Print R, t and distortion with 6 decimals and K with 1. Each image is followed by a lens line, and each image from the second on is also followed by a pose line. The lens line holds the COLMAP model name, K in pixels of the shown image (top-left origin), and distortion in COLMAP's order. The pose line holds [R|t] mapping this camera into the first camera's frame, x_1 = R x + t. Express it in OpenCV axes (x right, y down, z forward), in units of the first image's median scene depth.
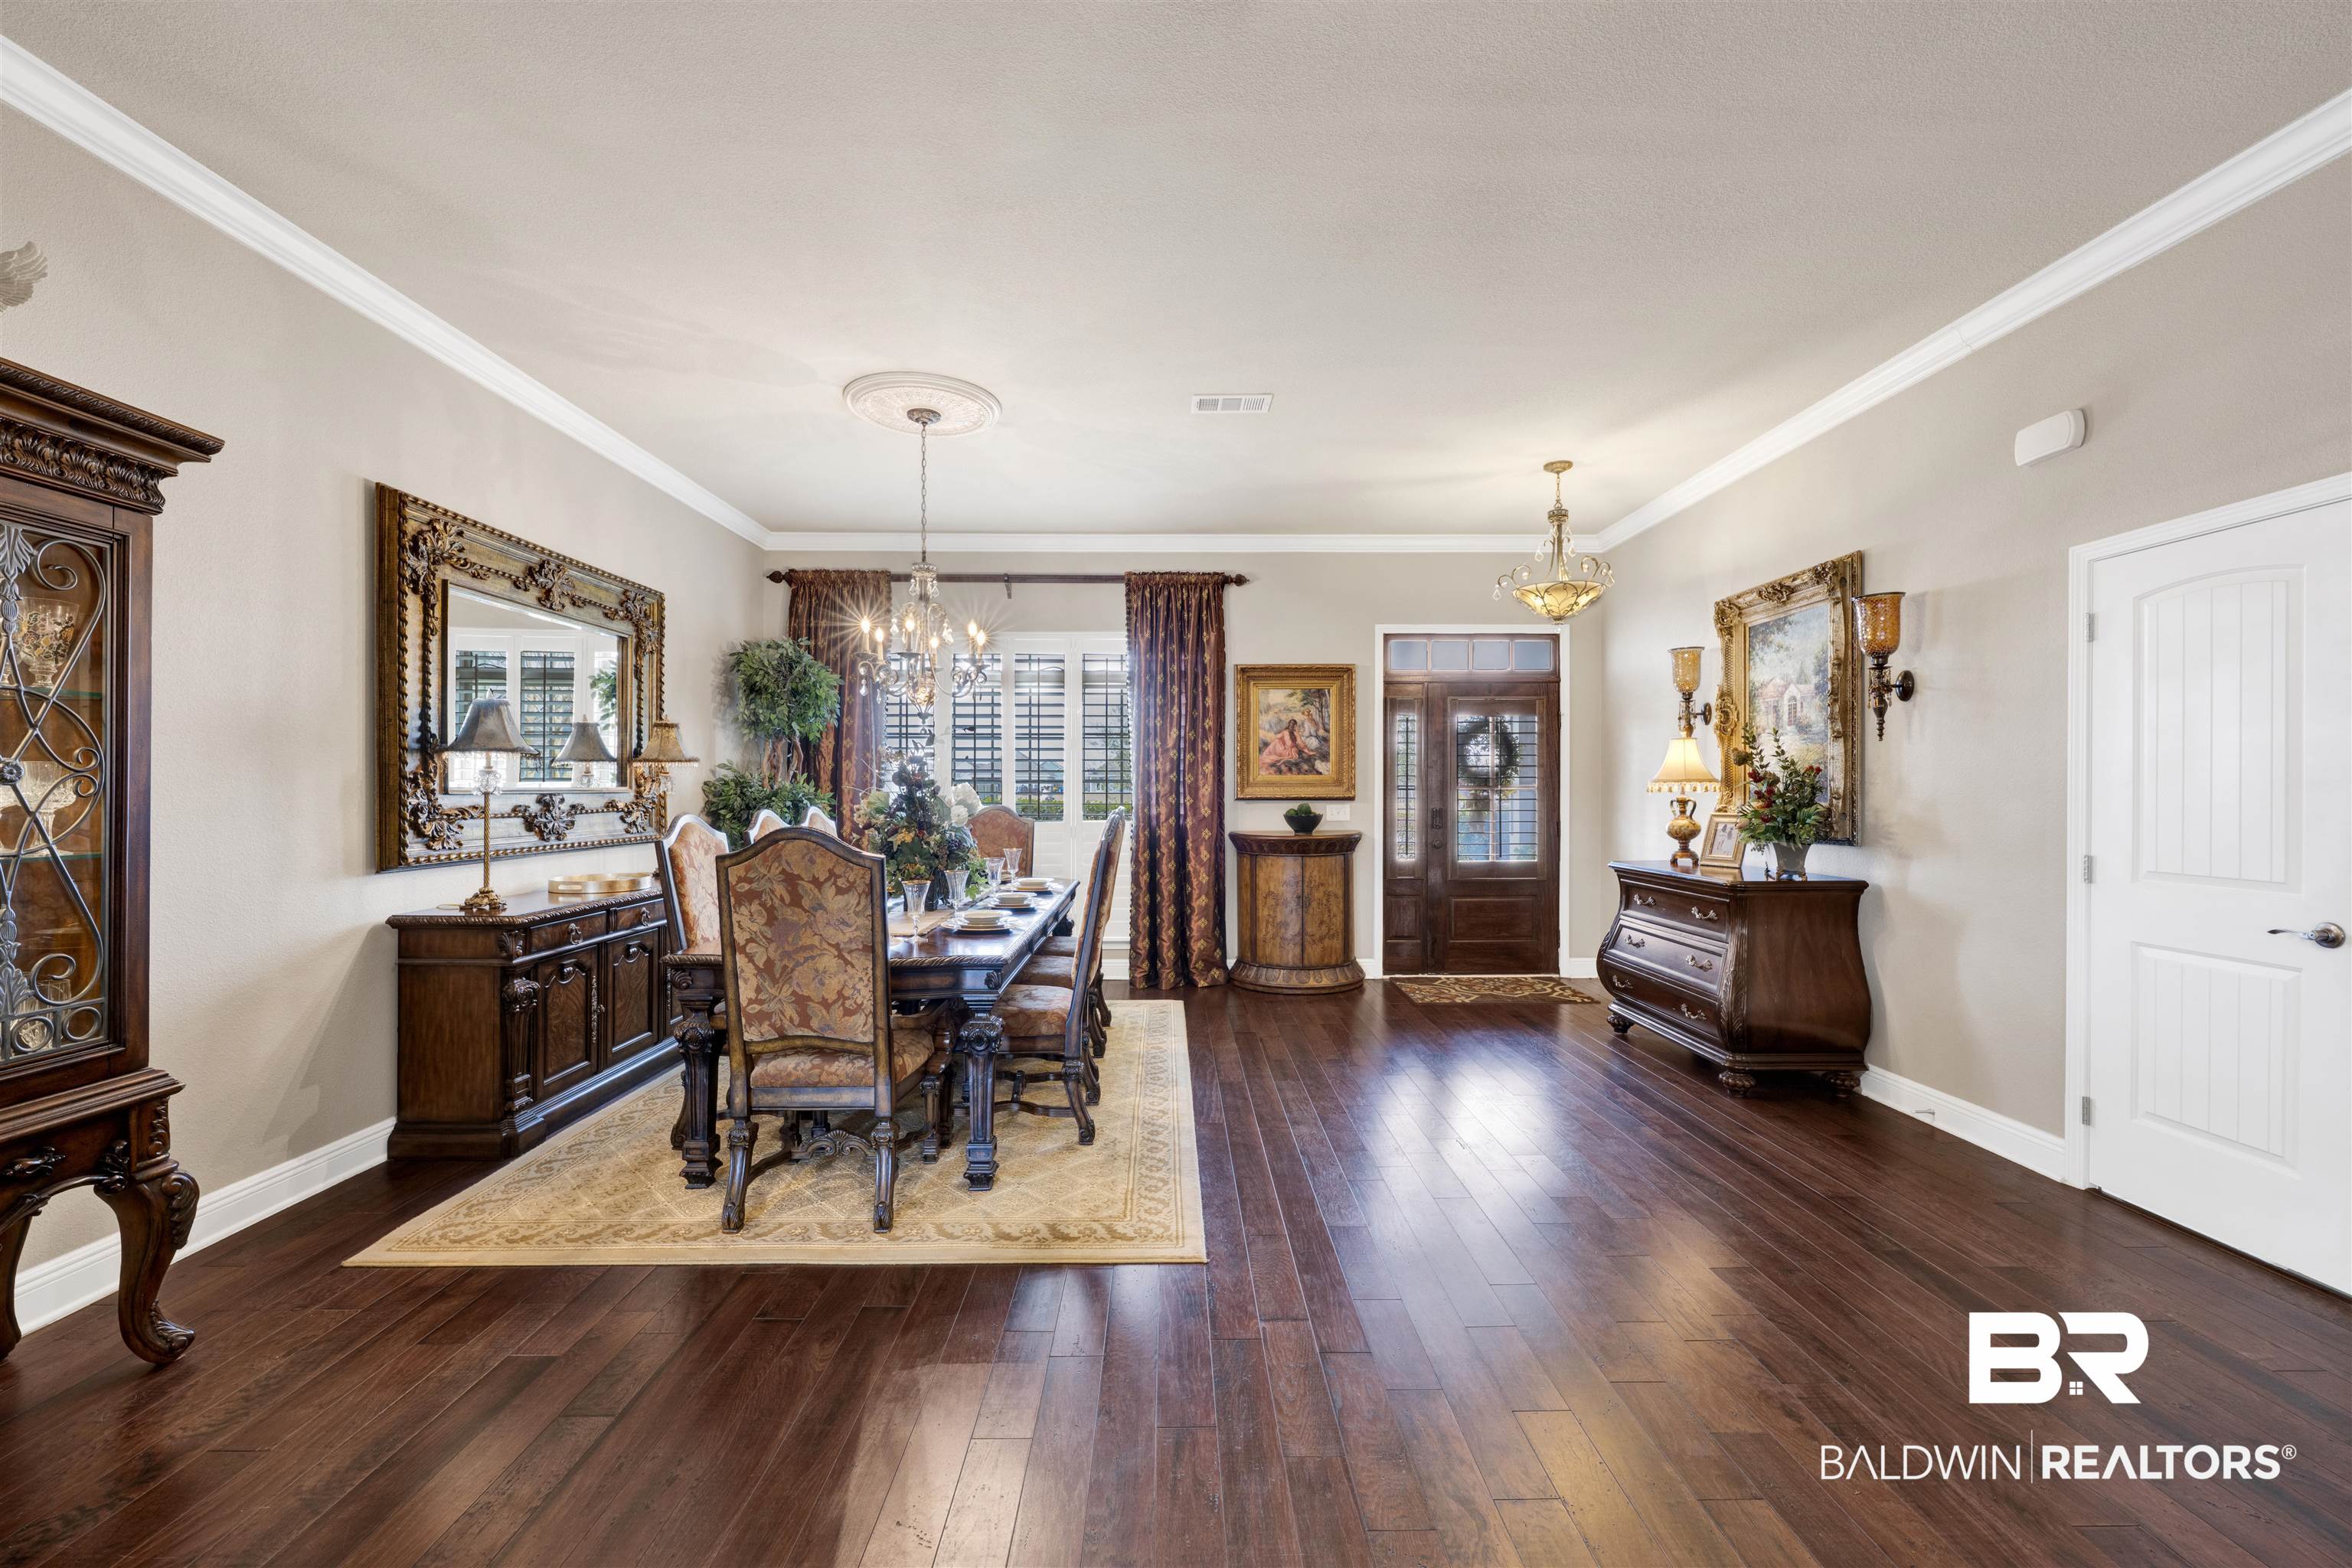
lens RADIAL K [[946.3, 0, 1148.4], [0, 946.3, 787.0], [0, 0, 1]] dist [-0.000671, -0.000177]
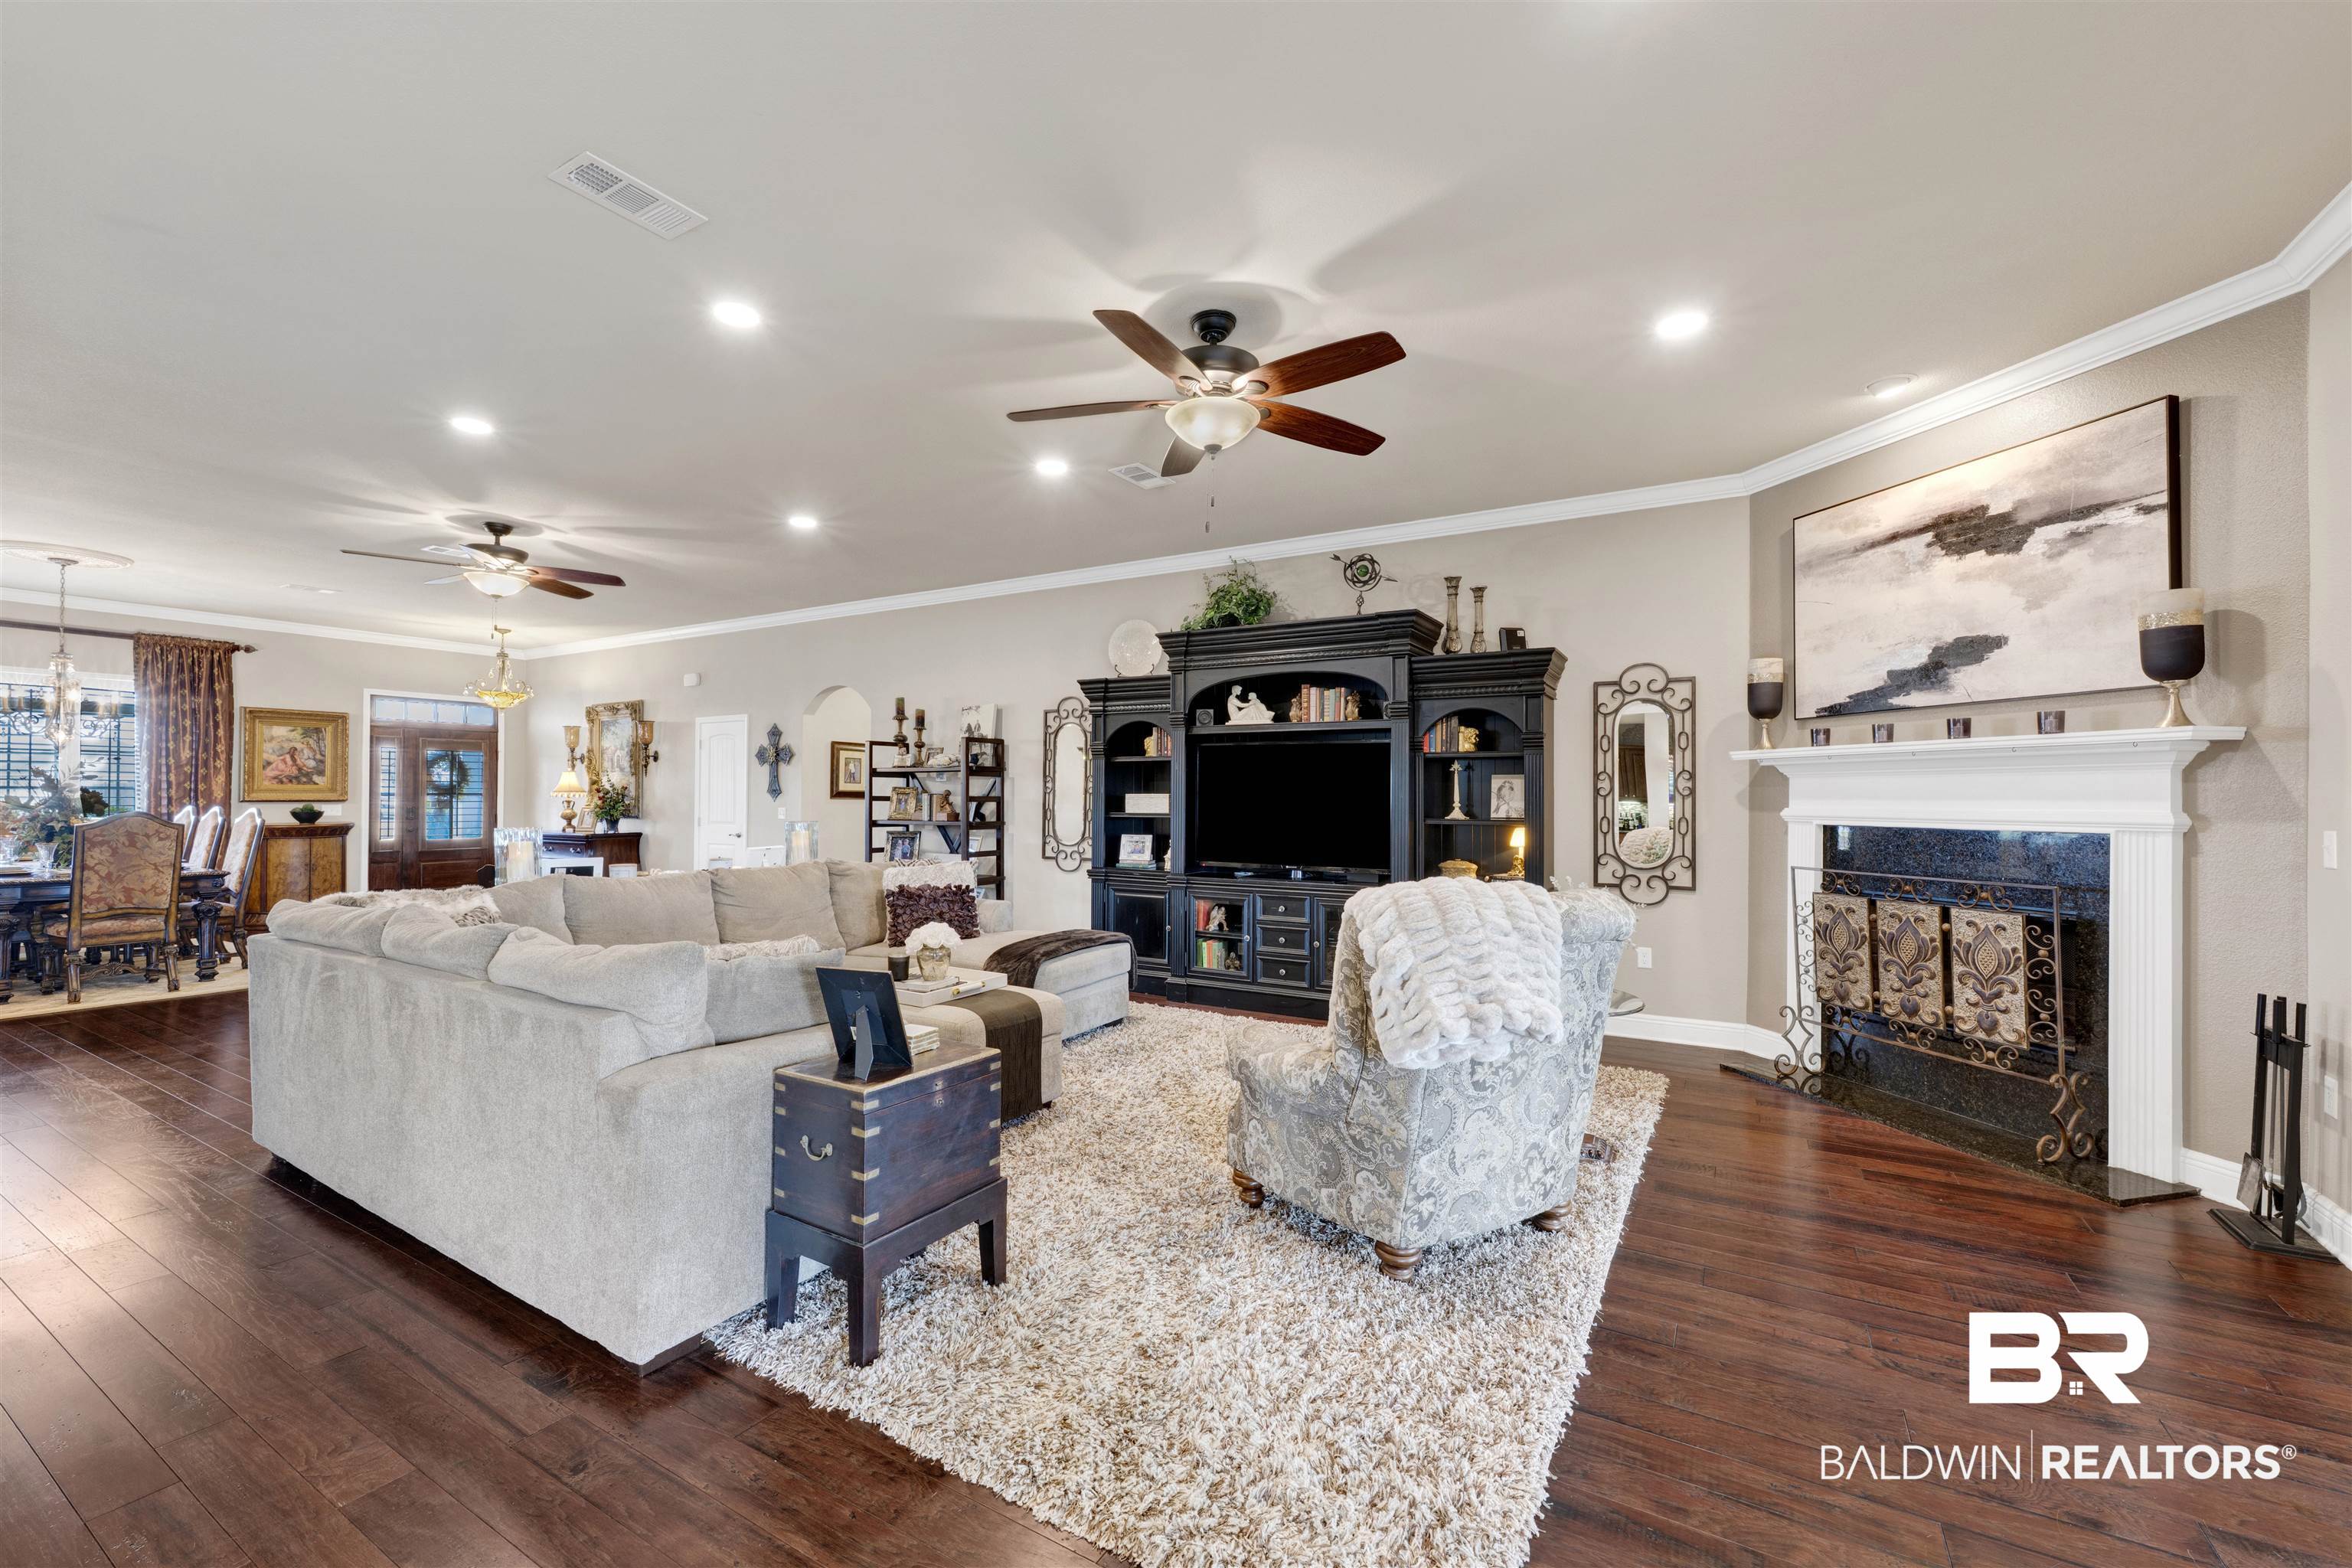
lens RADIAL K [[946.3, 0, 1193.1], [0, 946.3, 786.4], [0, 0, 1]] dist [-0.000671, -0.000177]
pose [[0.481366, 0.011562, 0.876443, -0.483704], [-0.005596, 0.999933, -0.010118, -0.003670], [-0.876502, -0.000034, 0.481398, -0.977204]]
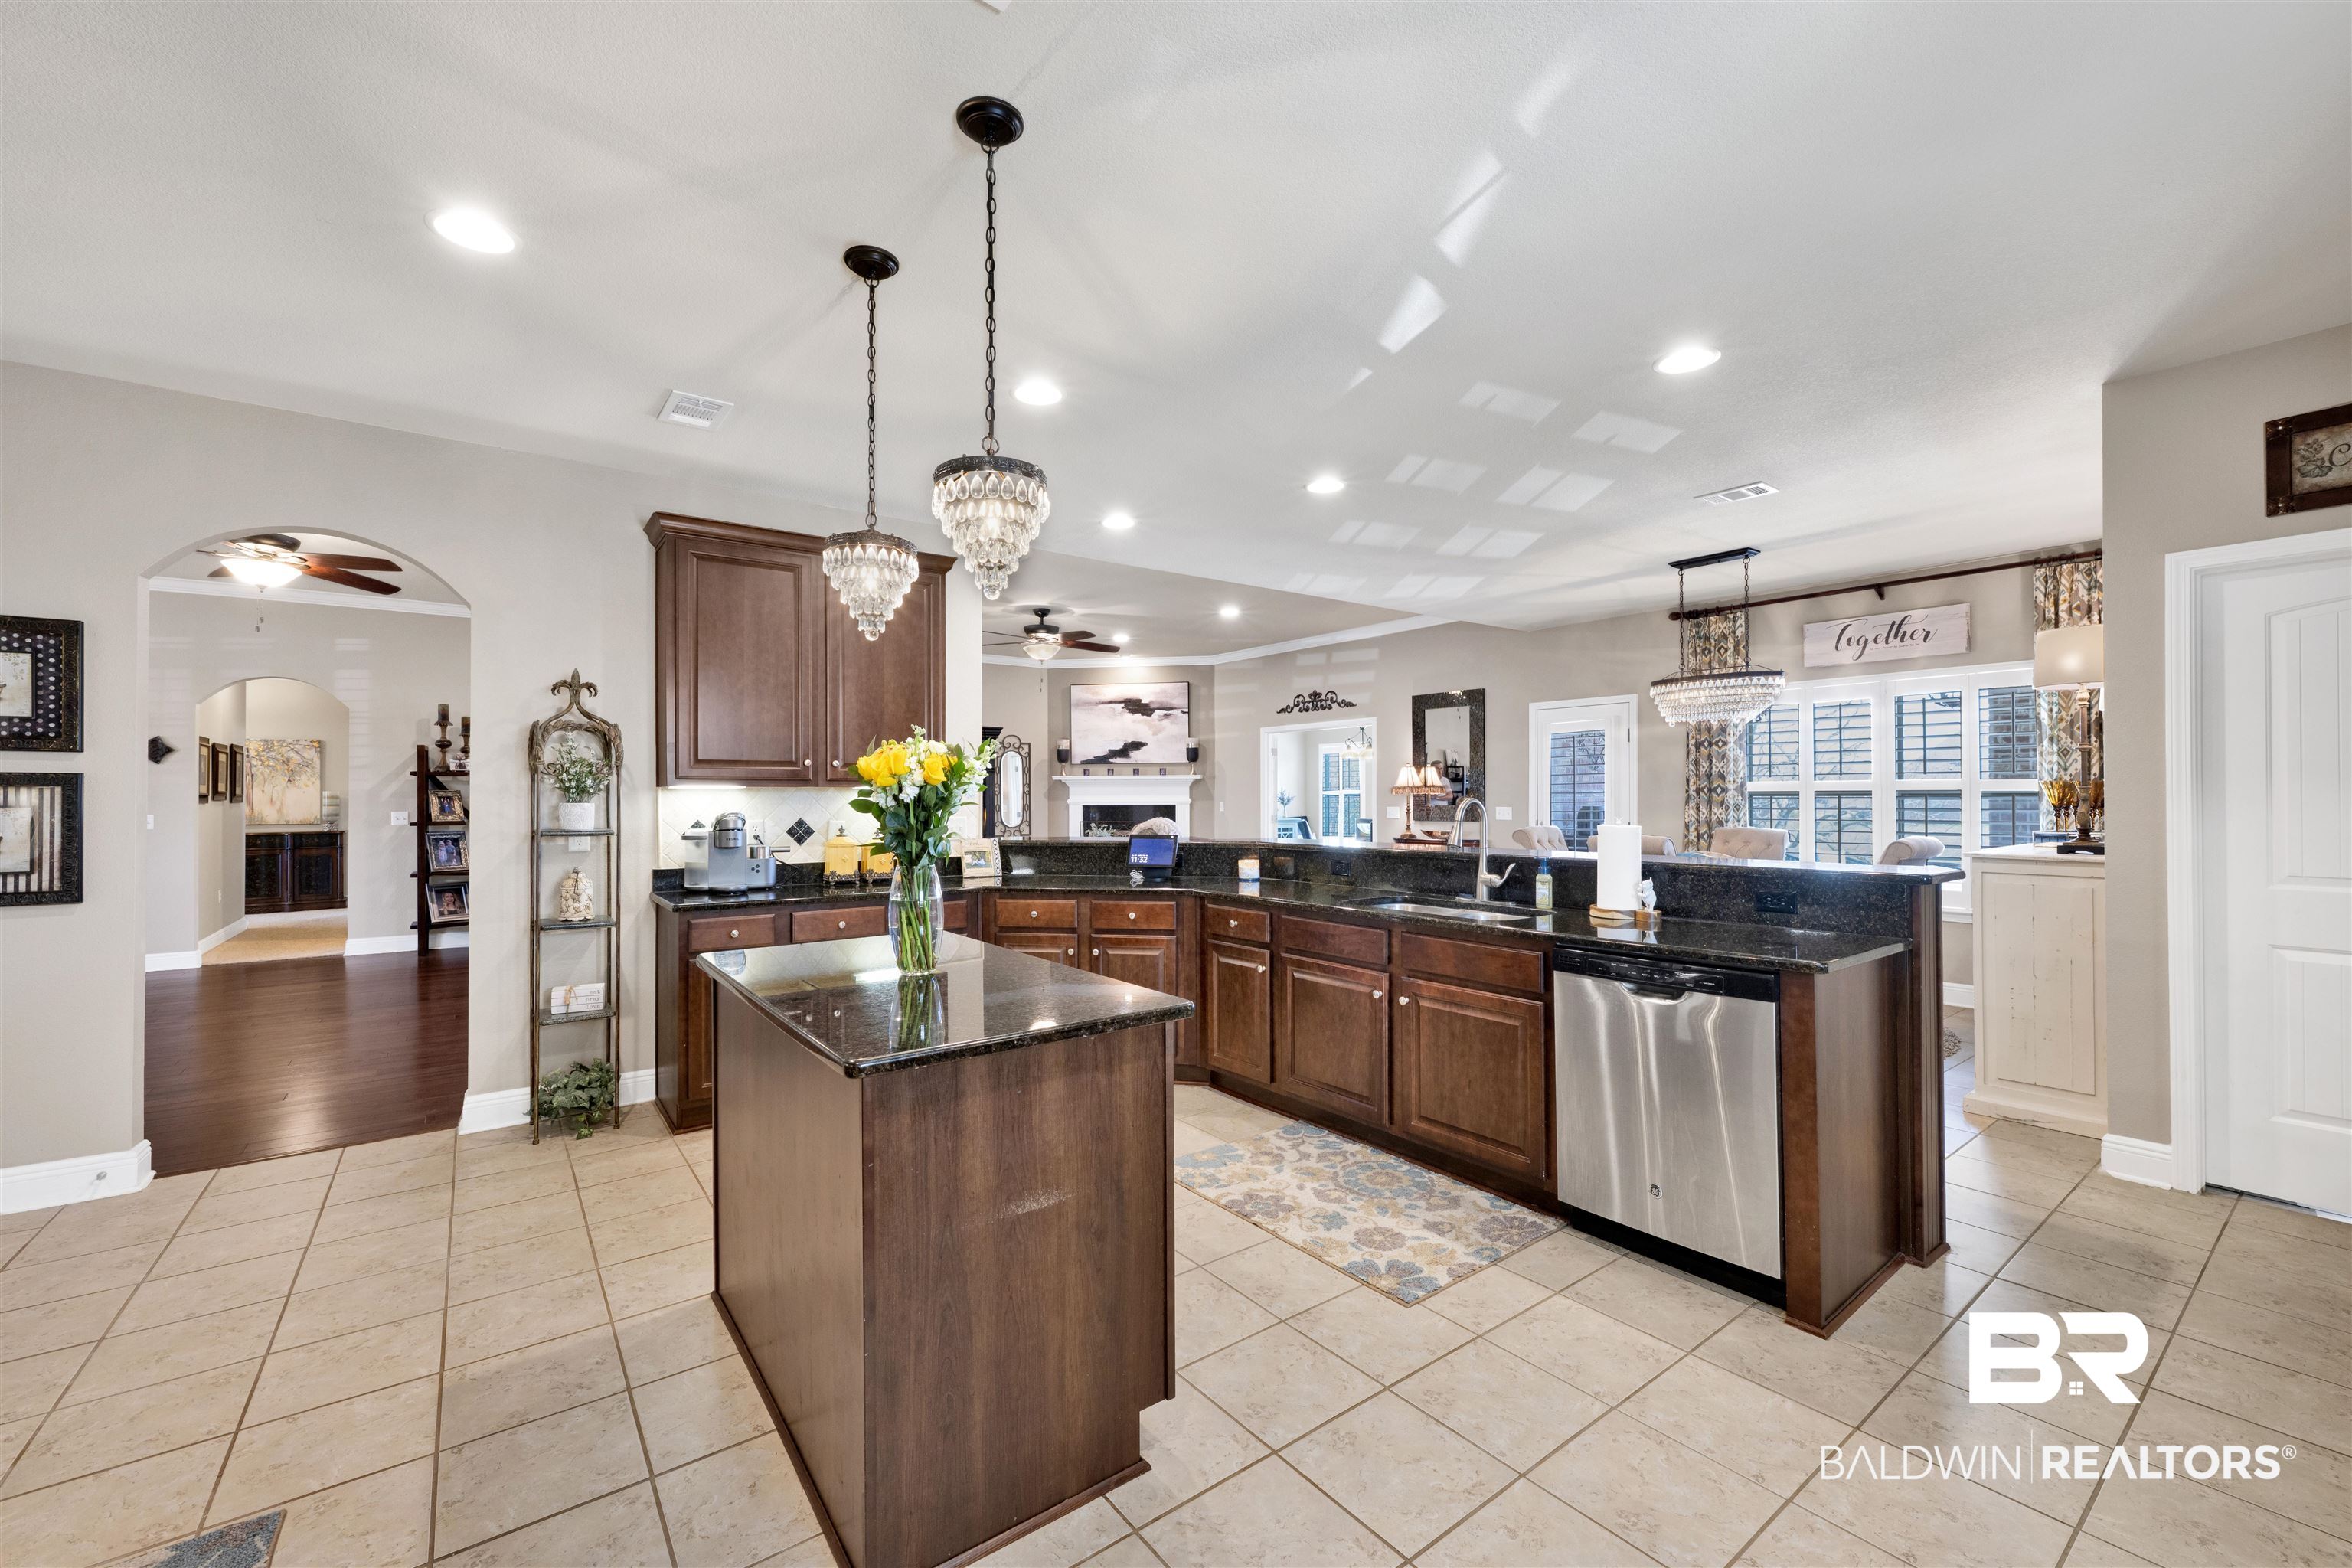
lens RADIAL K [[946.3, 0, 1178.4], [0, 946.3, 780.2], [0, 0, 1]] dist [-0.000671, -0.000177]
pose [[-0.617936, 0.014848, 0.786088, -1.241632], [0.002509, 0.999854, -0.016913, -0.002135], [-0.786224, -0.008478, -0.617883, -0.002689]]
